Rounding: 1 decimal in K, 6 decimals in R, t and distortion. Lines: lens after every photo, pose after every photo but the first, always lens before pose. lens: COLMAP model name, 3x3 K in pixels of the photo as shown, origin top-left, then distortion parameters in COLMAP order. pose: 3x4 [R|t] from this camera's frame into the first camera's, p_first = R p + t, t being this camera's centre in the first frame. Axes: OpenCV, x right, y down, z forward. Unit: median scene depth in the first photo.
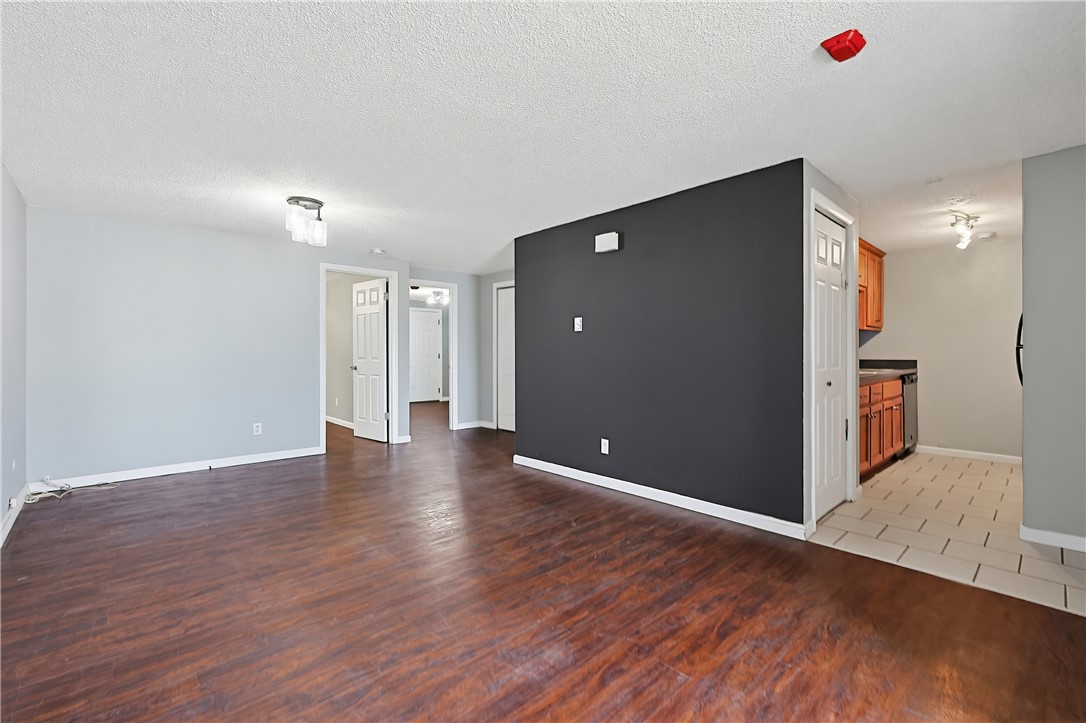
lens RADIAL K [[473.1, 0, 564.7], [0, 473.1, 347.8], [0, 0, 1]] dist [-0.002846, -0.000127]
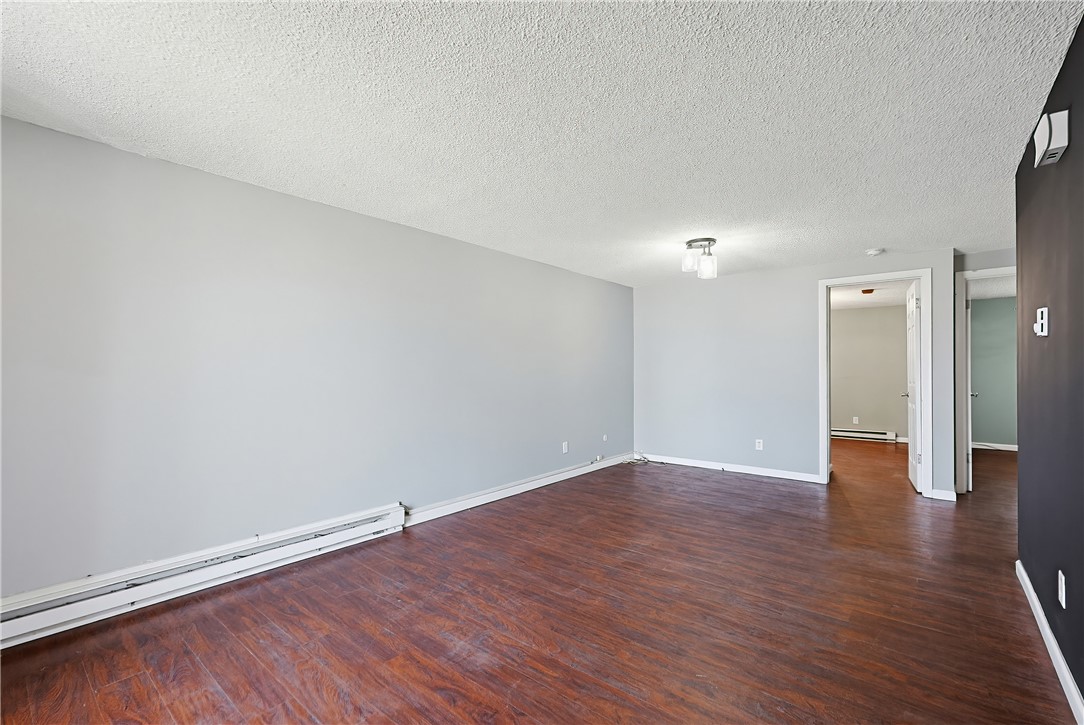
lens RADIAL K [[472.2, 0, 538.6], [0, 472.2, 363.7], [0, 0, 1]] dist [-0.002846, -0.000127]
pose [[0.106925, -0.018643, -0.994092, 0.655445], [0.010554, 0.999789, -0.017615, -0.005634], [0.994211, -0.008608, 0.107099, 0.617145]]
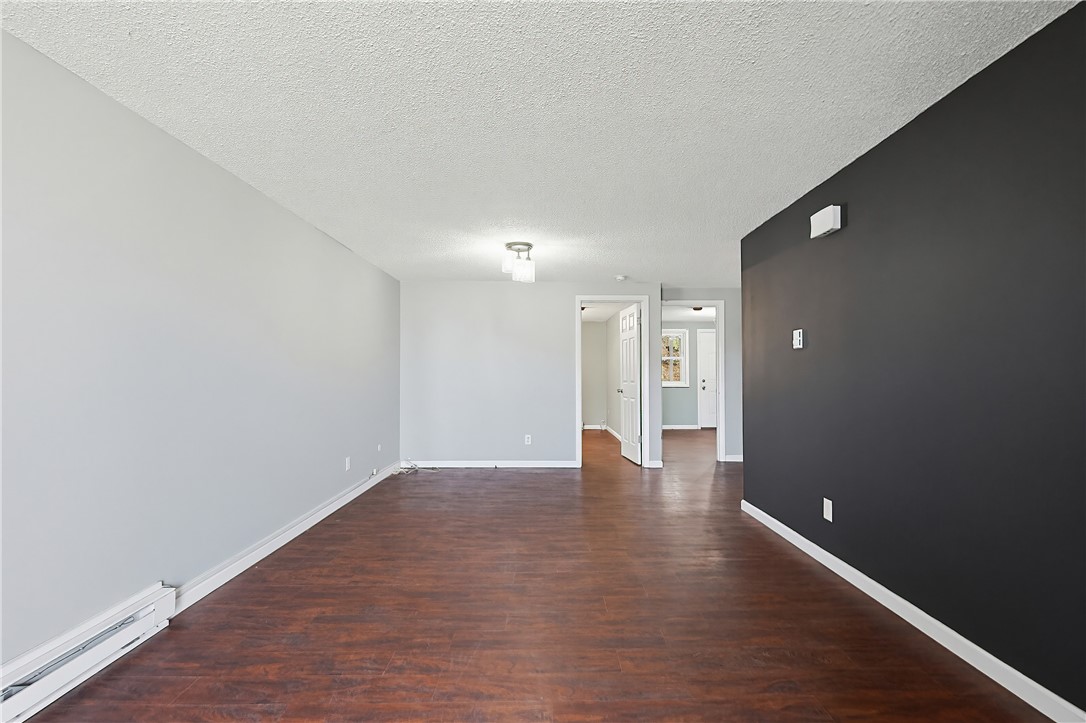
lens RADIAL K [[473.1, 0, 547.8], [0, 473.1, 364.5], [0, 0, 1]] dist [-0.002846, -0.000127]
pose [[0.723322, -0.017067, -0.690300, 0.368205], [0.008201, 0.999836, -0.016126, -0.000811], [0.690462, 0.006003, 0.723344, 0.270004]]
